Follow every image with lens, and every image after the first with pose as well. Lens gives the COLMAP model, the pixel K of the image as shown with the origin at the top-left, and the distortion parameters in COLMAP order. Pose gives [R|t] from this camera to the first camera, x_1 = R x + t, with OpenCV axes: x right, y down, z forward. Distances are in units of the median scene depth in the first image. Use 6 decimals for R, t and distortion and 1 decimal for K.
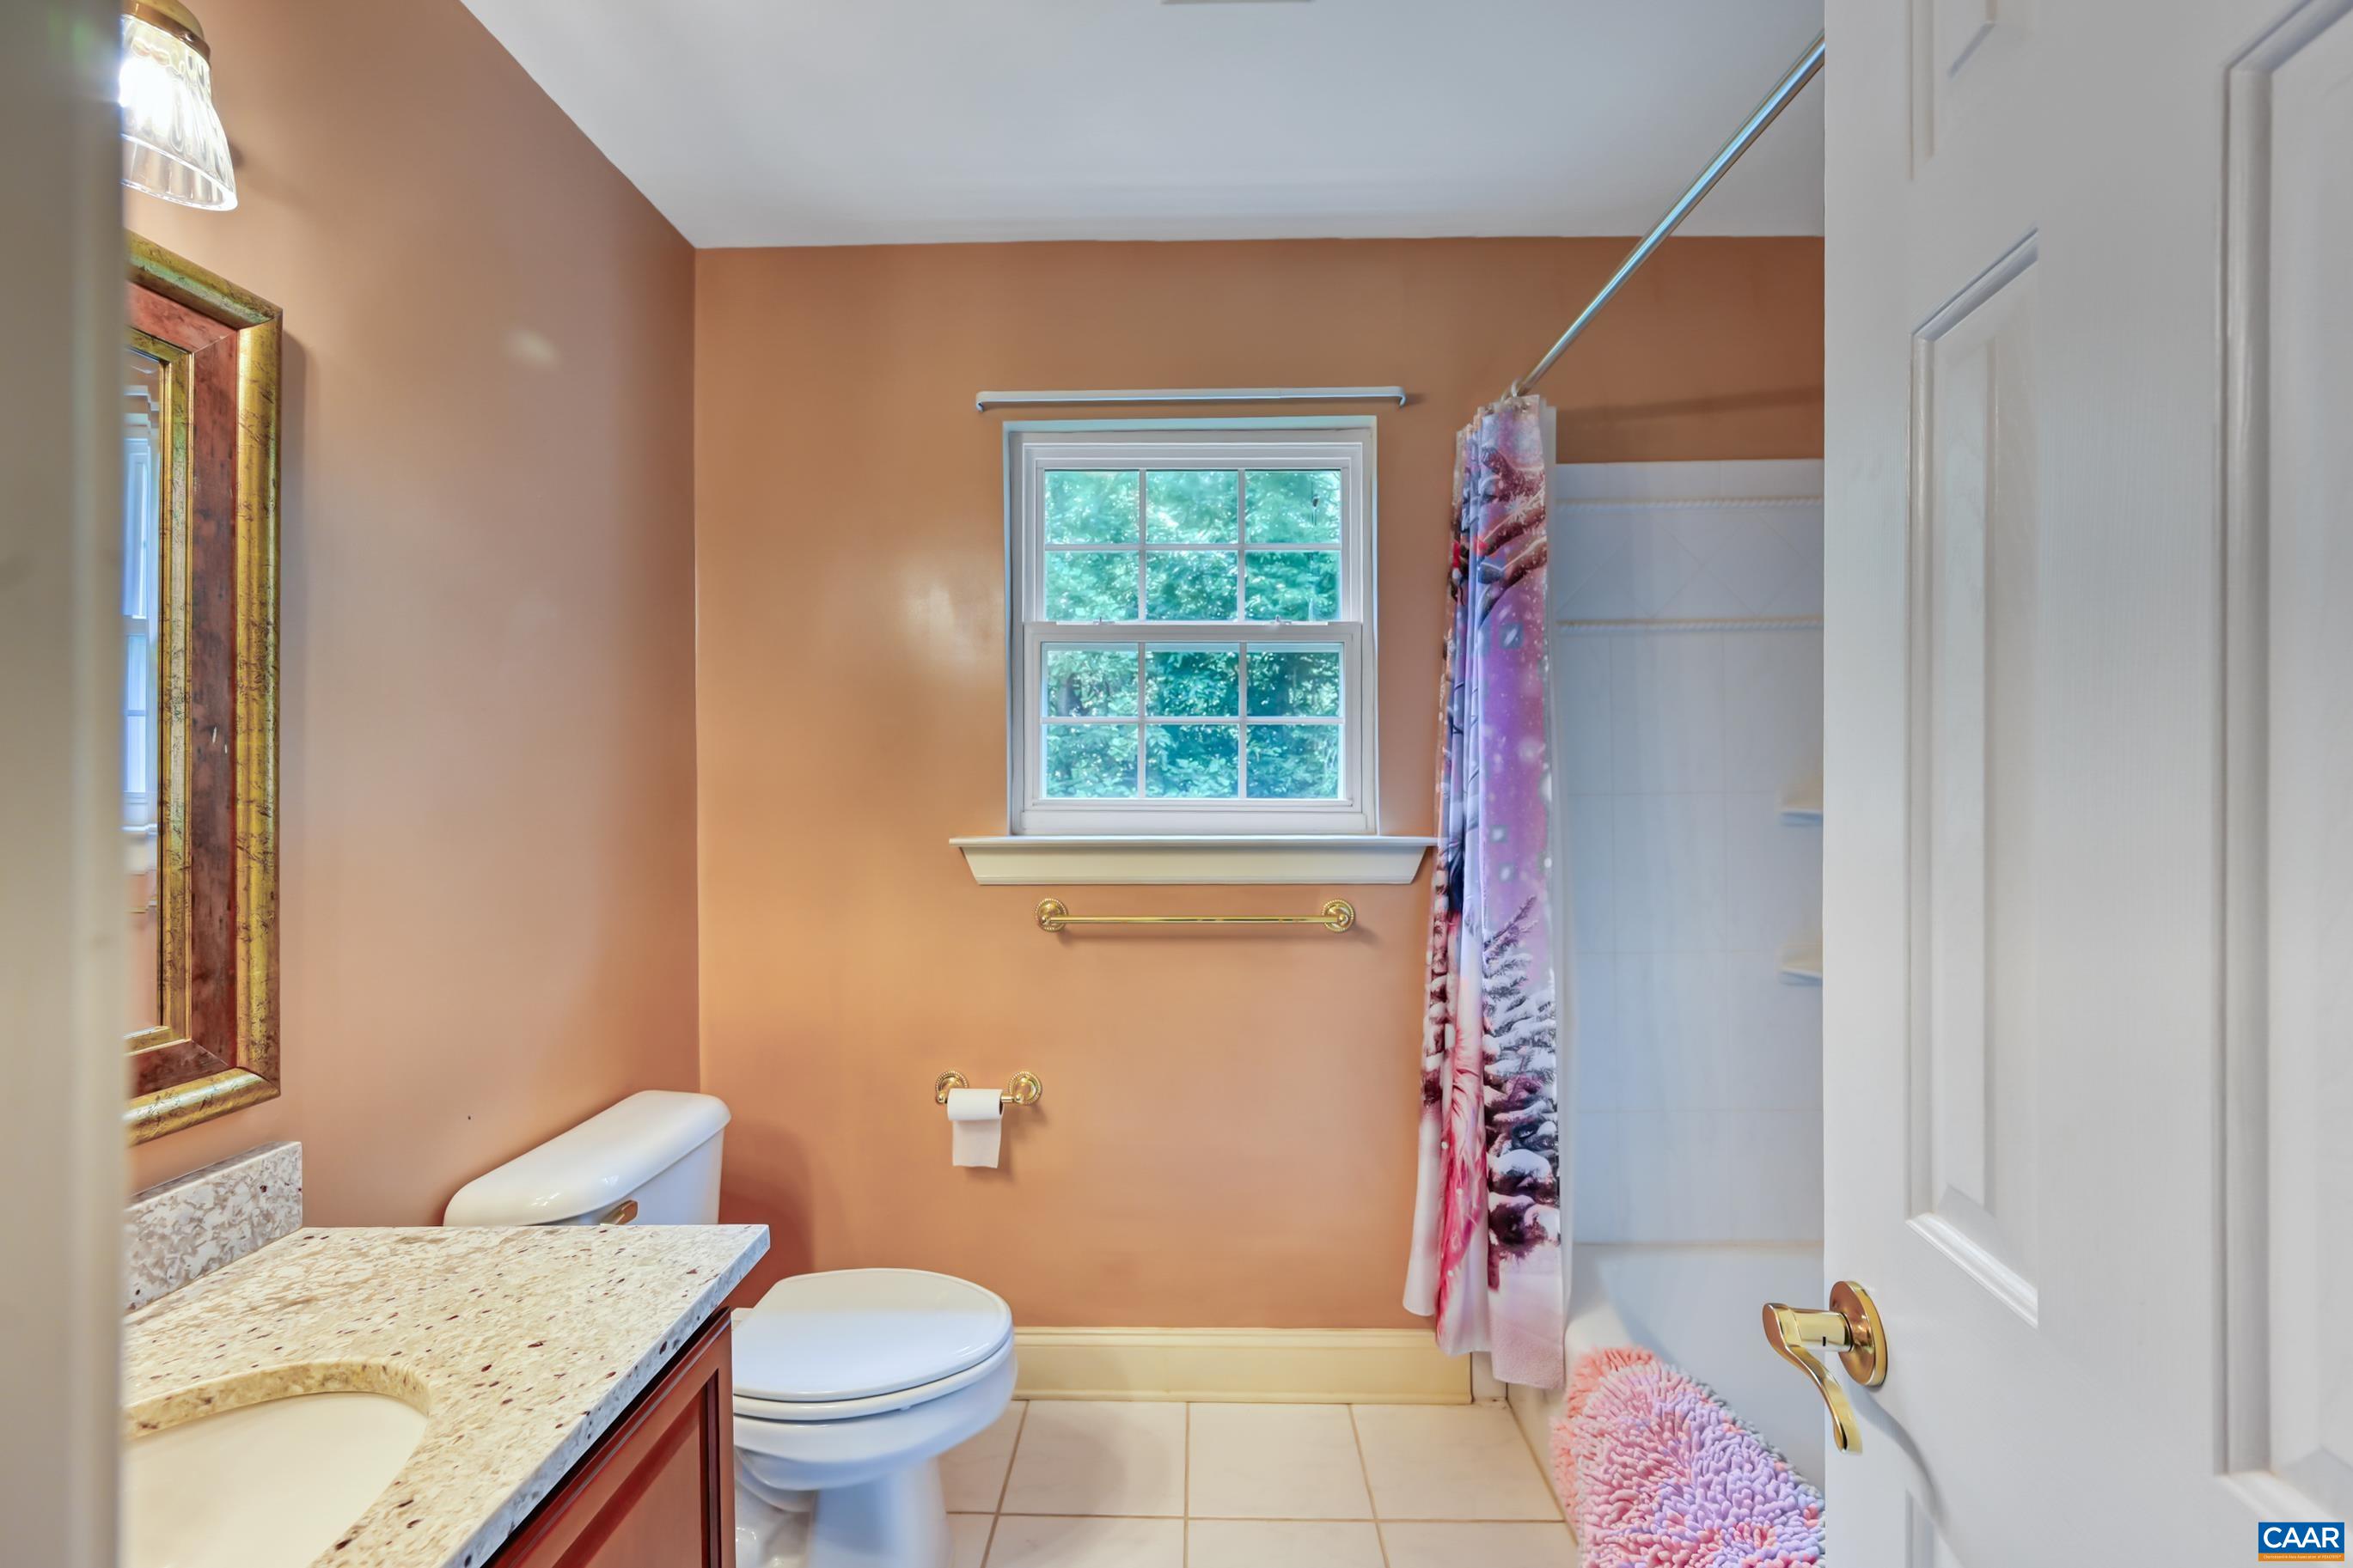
lens RADIAL K [[932.1, 0, 1176.5], [0, 932.1, 784.0], [0, 0, 1]] dist [0.000177, -0.000013]
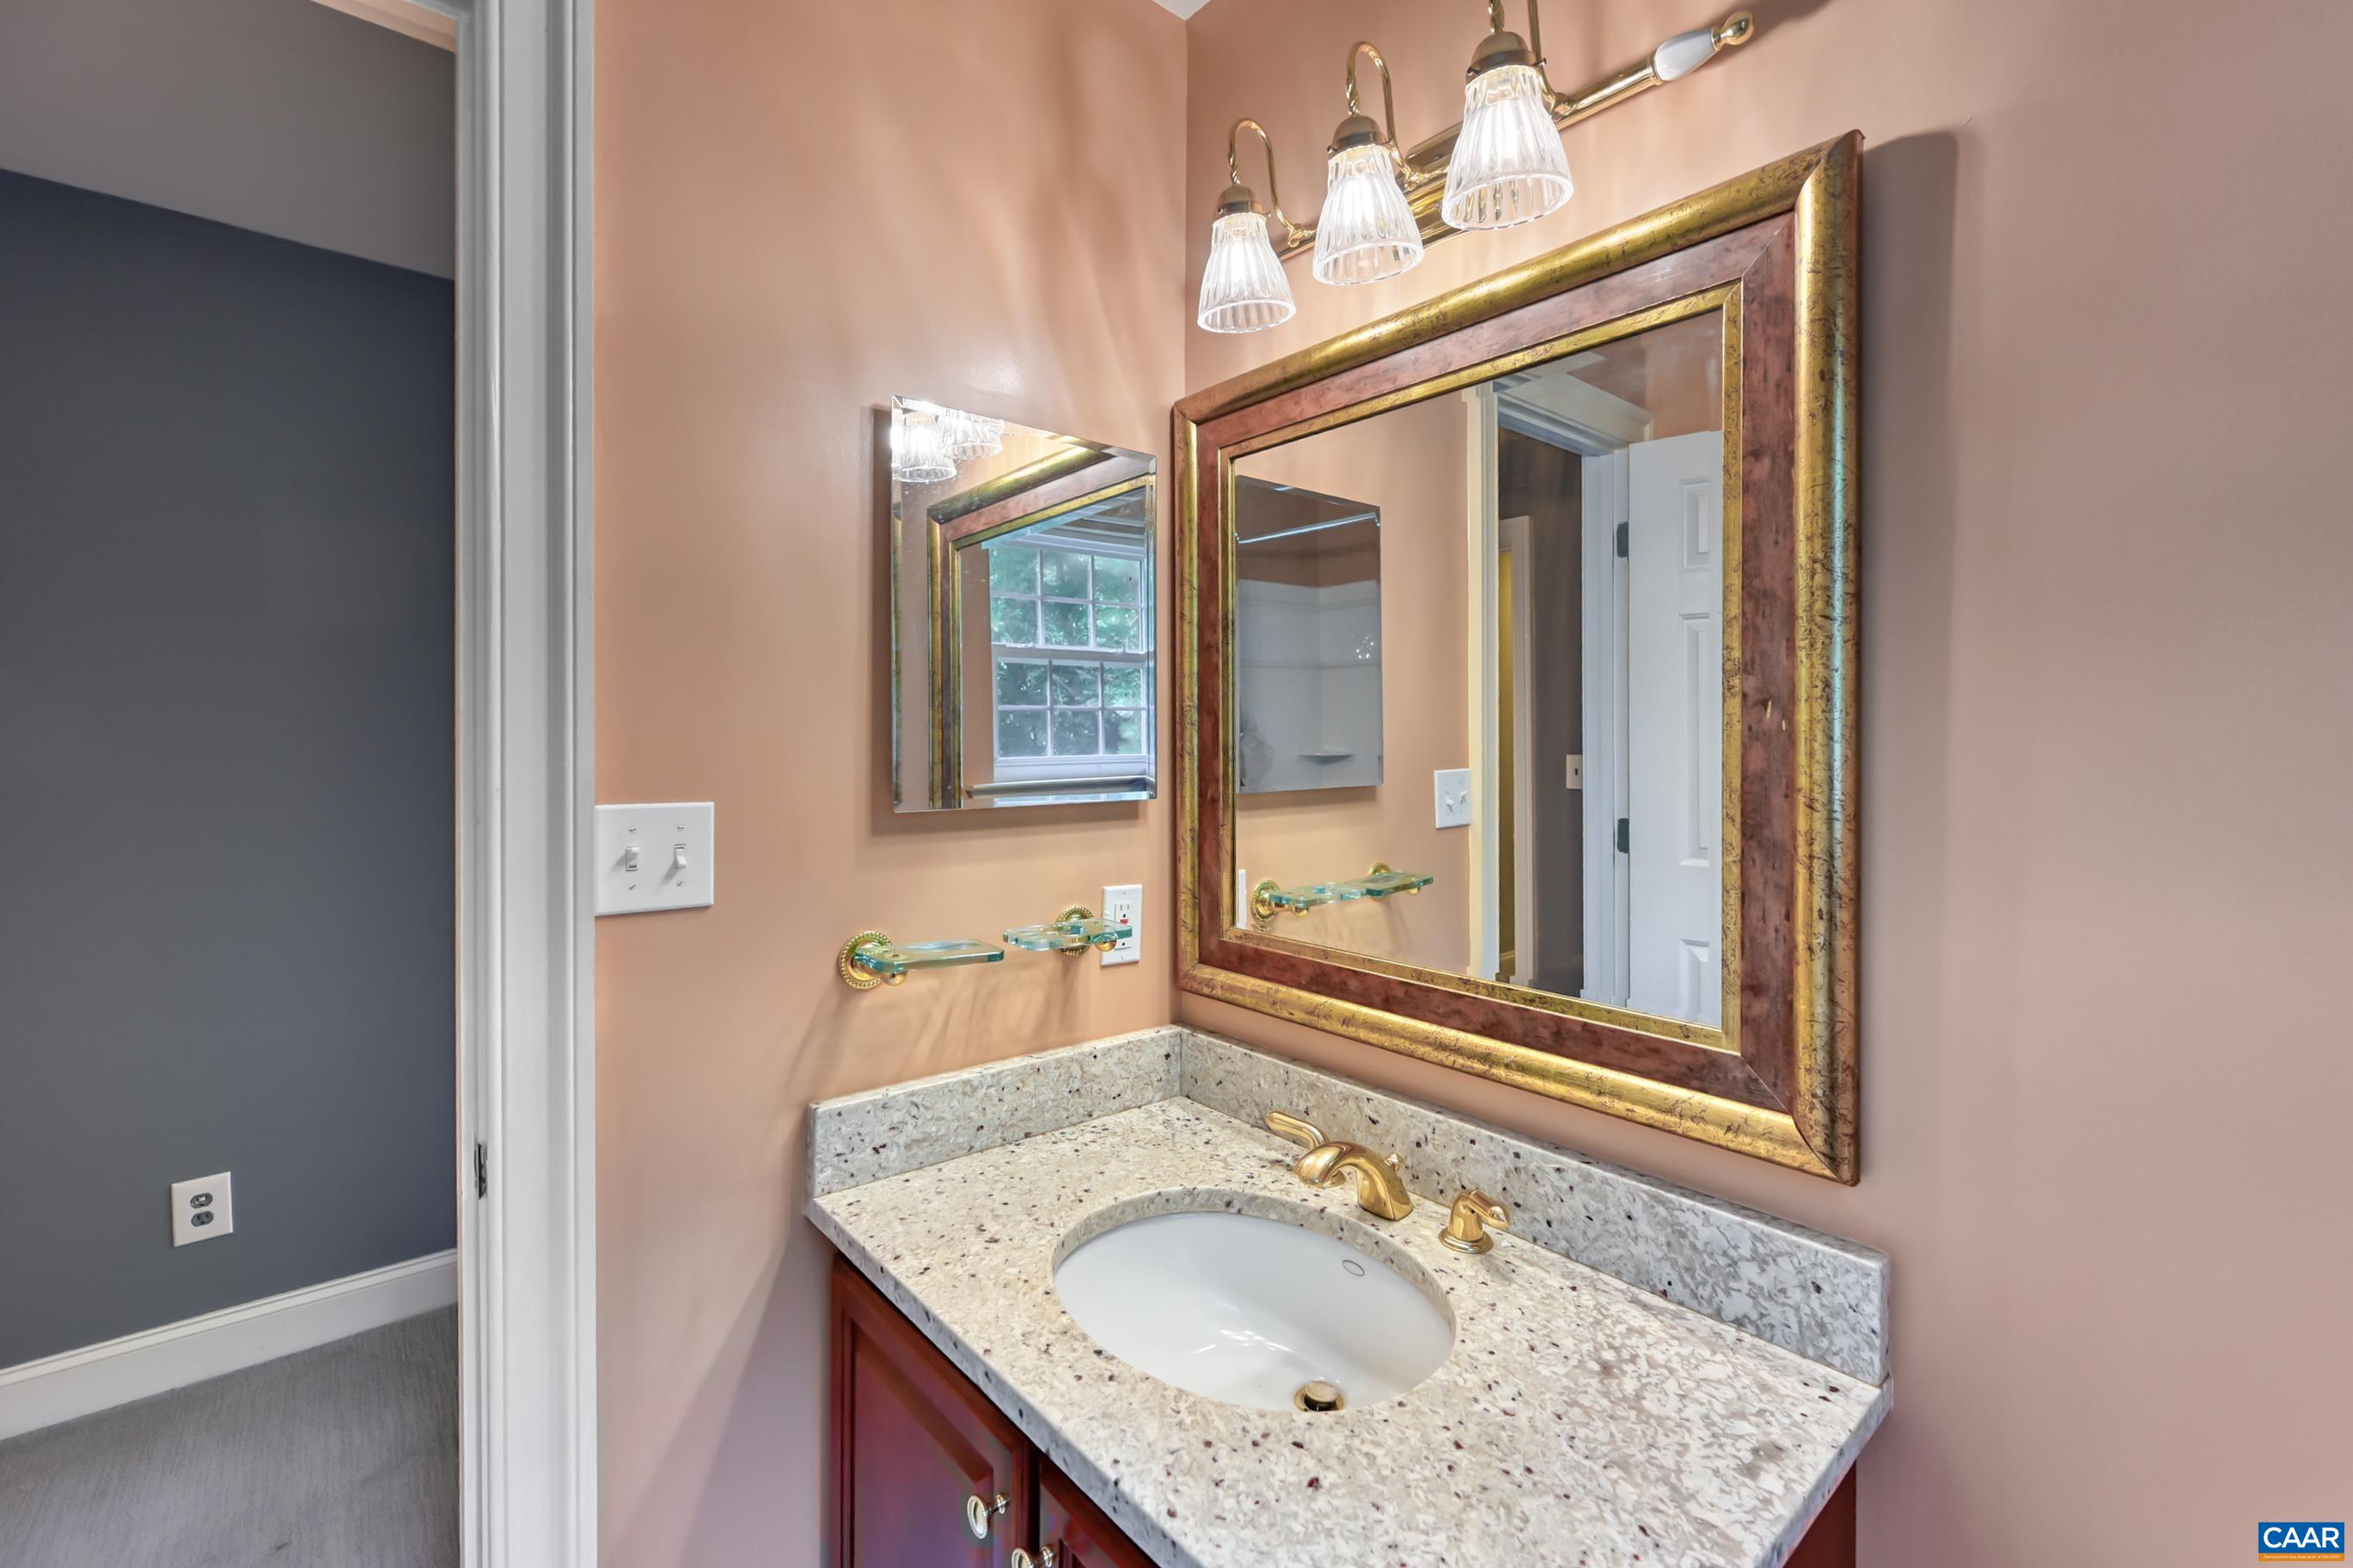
lens RADIAL K [[981.2, 0, 1180.1], [0, 981.2, 741.3], [0, 0, 1]] dist [0.000361, 0.000137]
pose [[-0.738177, 0.004109, -0.674594, -0.035419], [0.001214, 0.999988, 0.004762, -0.028758], [0.674606, 0.002697, -0.738173, 1.305163]]
